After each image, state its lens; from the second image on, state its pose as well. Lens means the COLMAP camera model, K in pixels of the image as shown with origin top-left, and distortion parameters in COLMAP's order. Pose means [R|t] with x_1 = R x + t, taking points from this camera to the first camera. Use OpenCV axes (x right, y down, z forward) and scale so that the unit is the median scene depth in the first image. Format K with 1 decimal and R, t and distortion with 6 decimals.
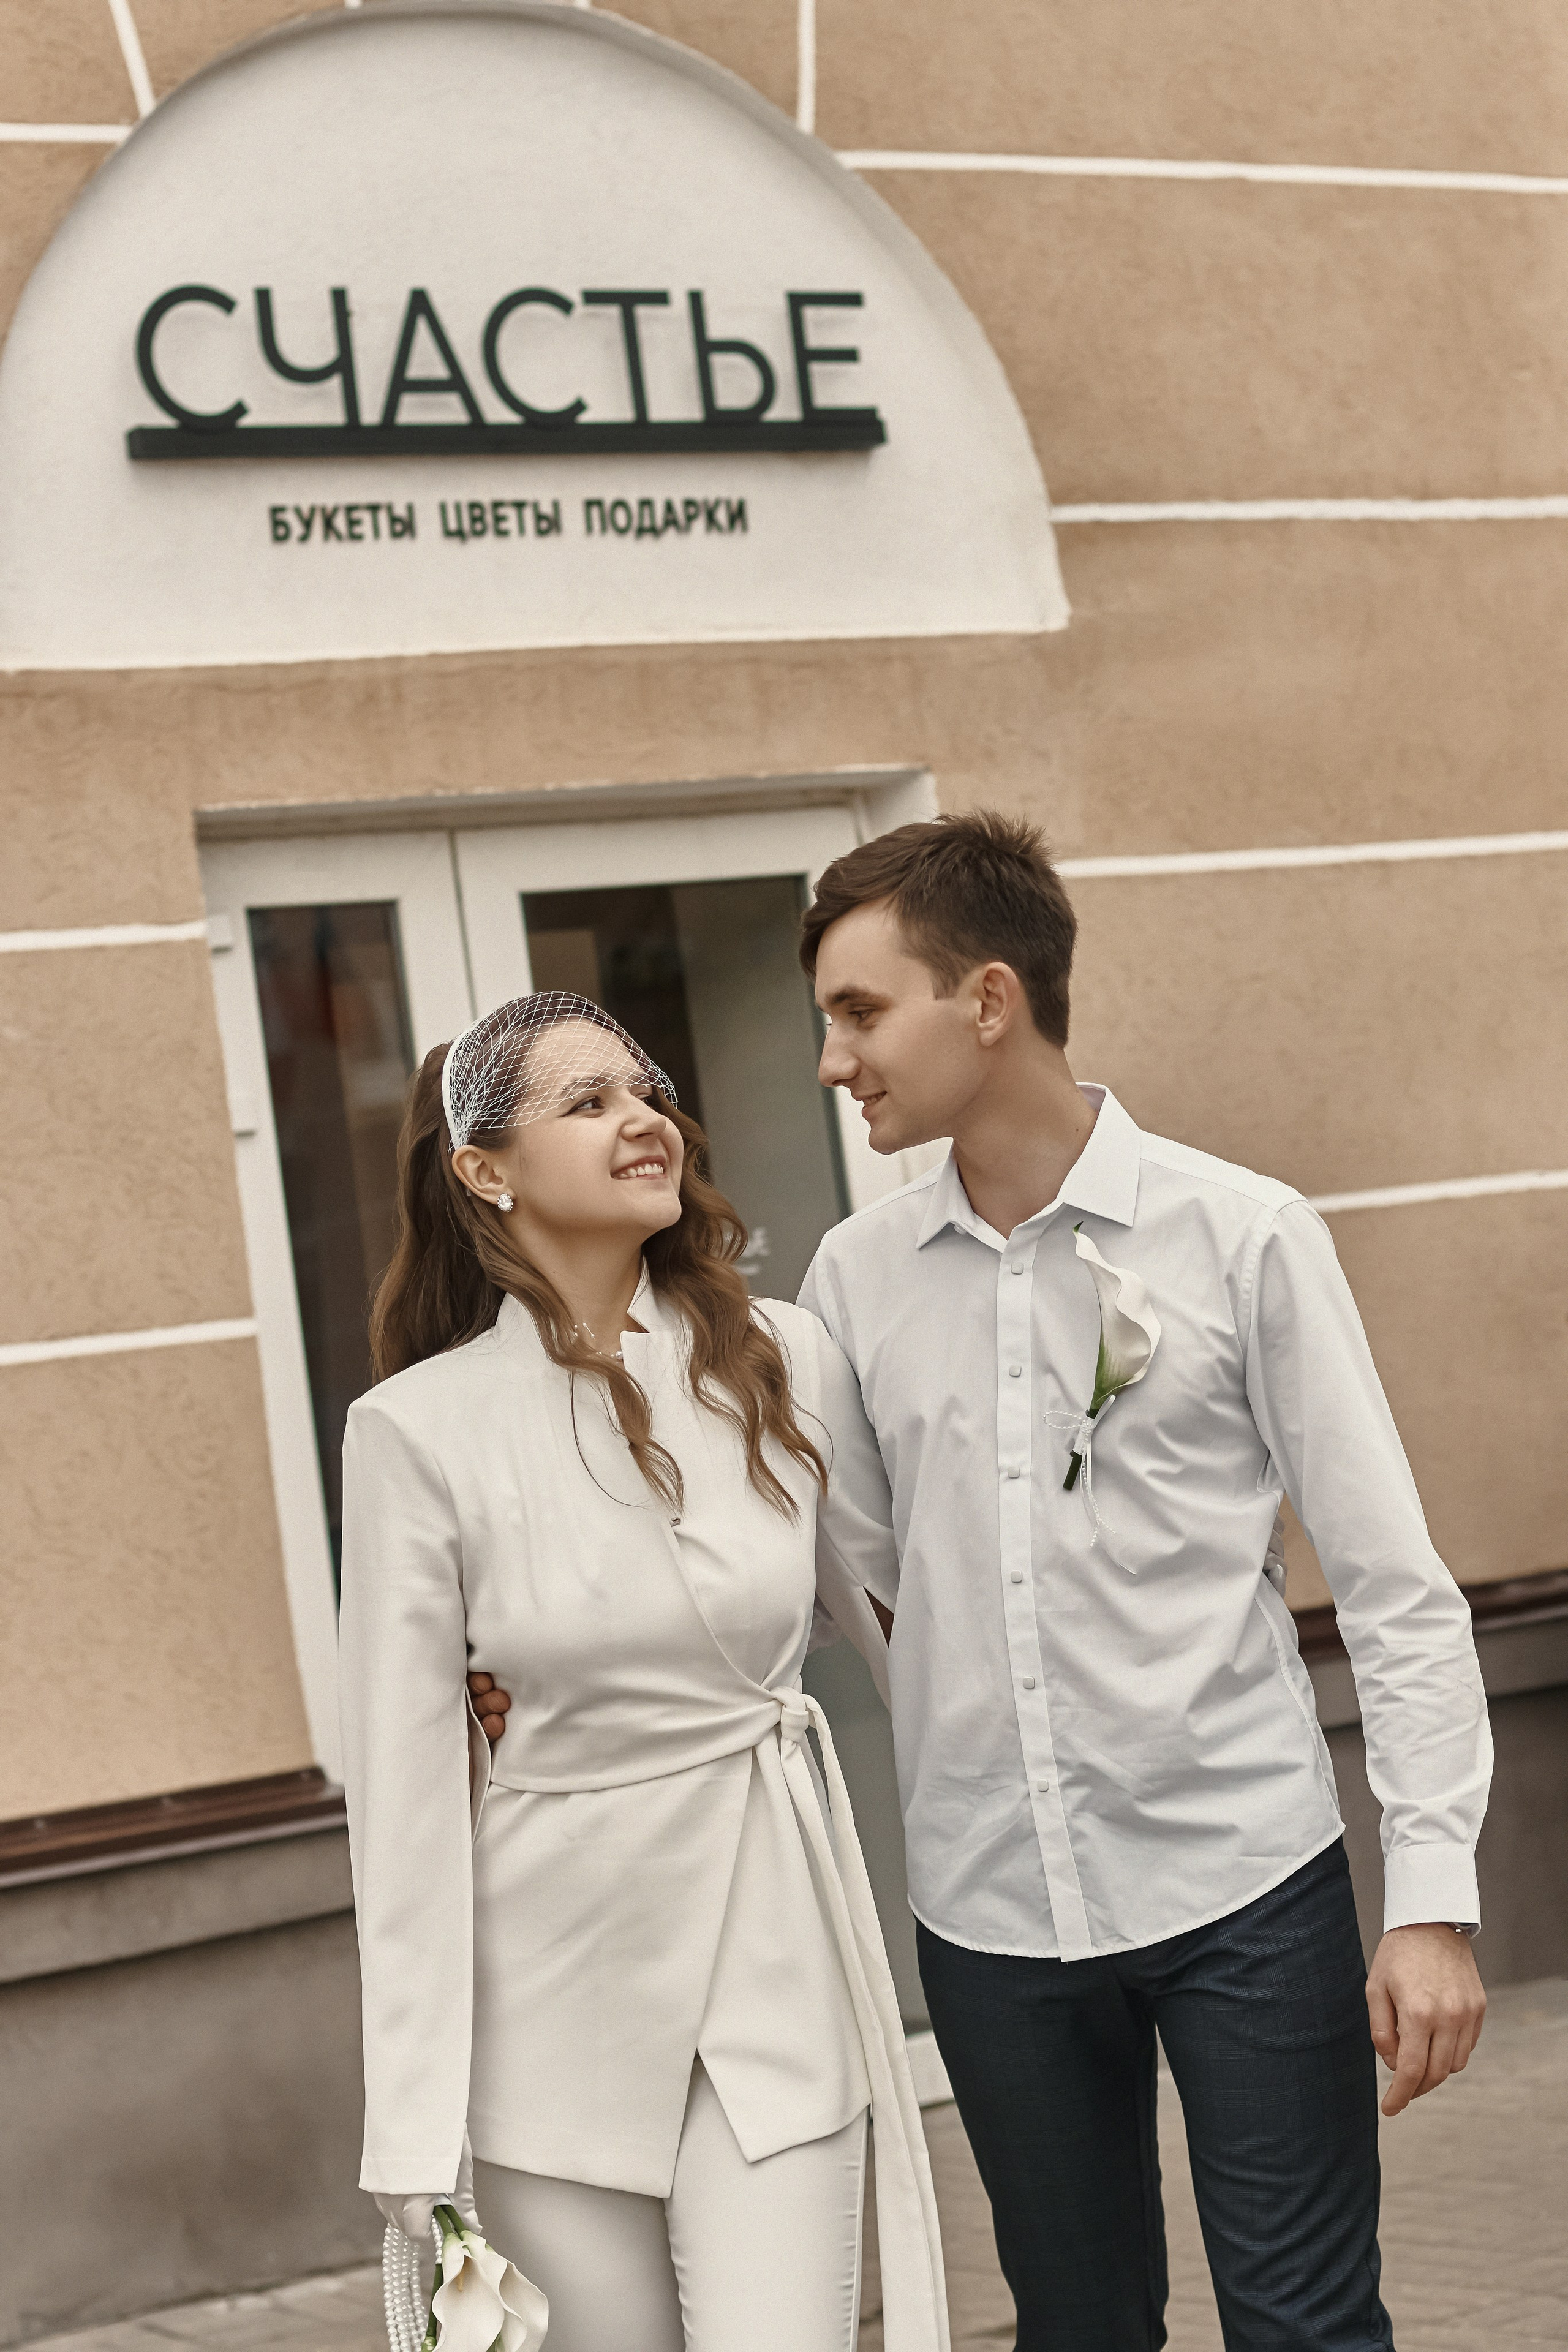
lens RADIAL K [[5514.4, 0, 784.0], [0, 5514.4, 1176.0], [0, 0, 1]] dist [-0.166419, 0.080530]
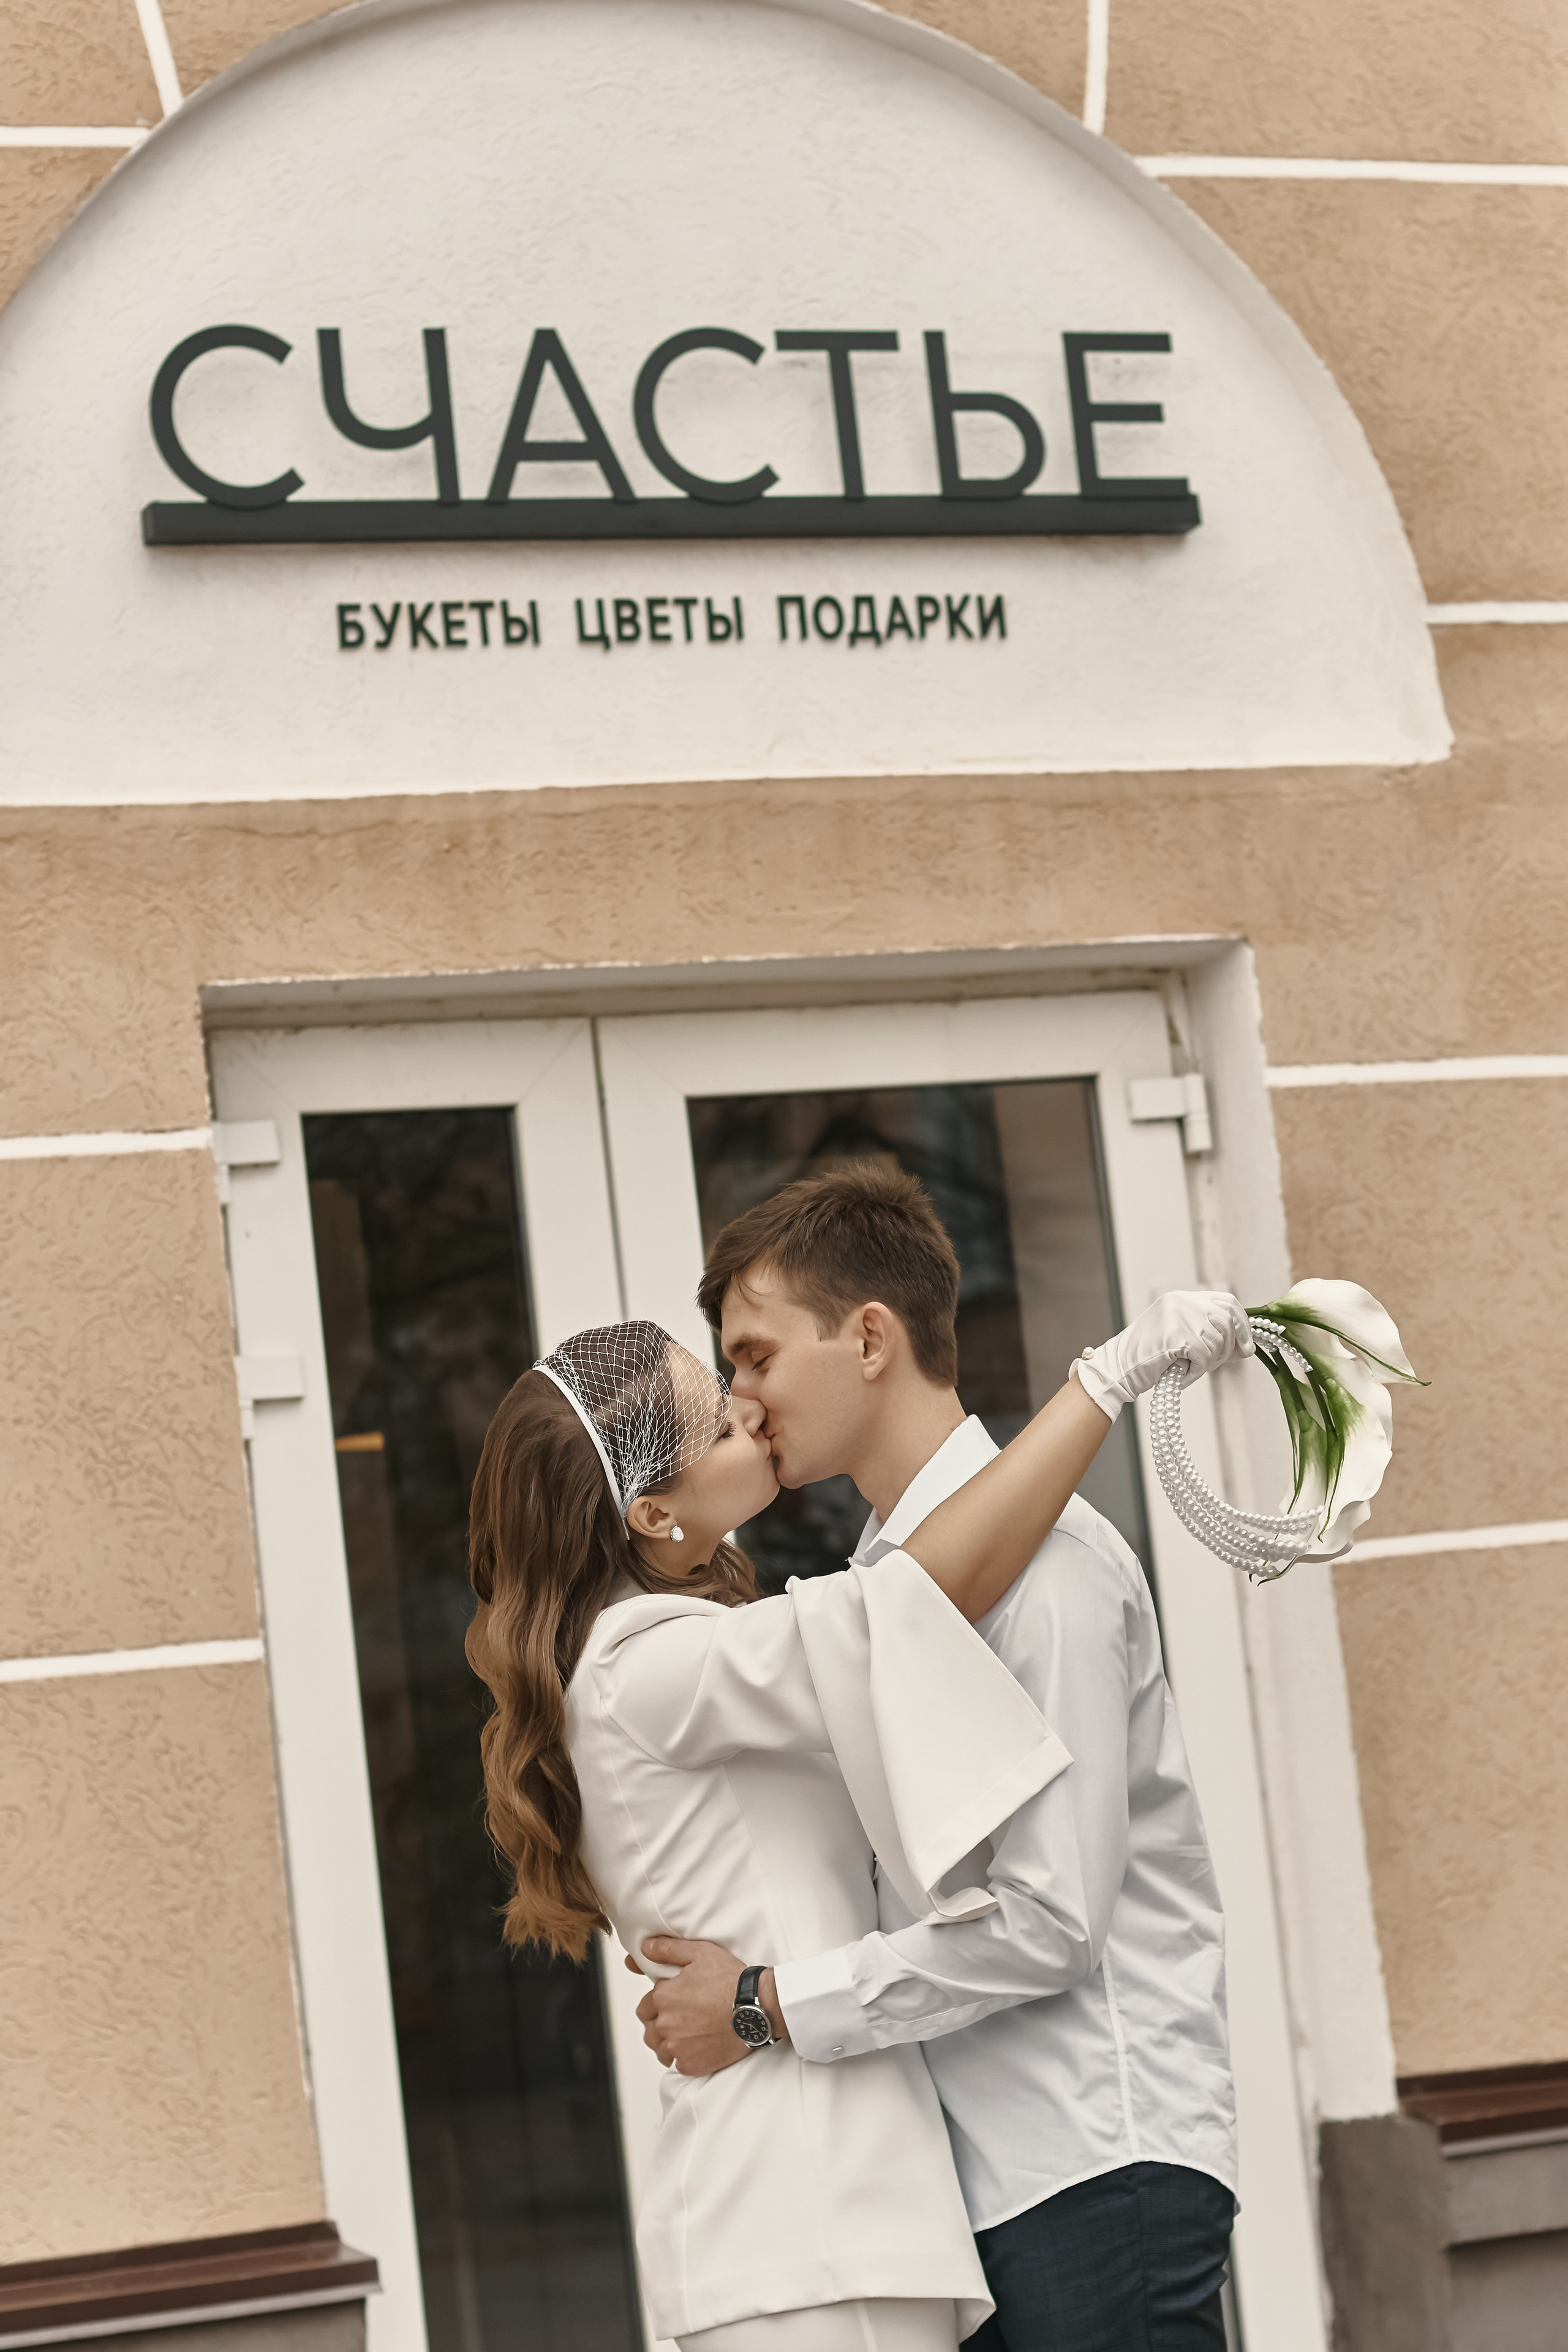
lens RADIAL K [[5514.4, 0, 784.0], [0, 5514.4, 1176.0], [0, 0, 1]] dist [-0.166419, 0.080530]
pose [[0.976229, -0.002088, -0.216733, 0.136266], [-0.010027, 0.998448, -0.054783, 0.002417], [0.216511, 0.055654, 0.974693, 0.244097]]
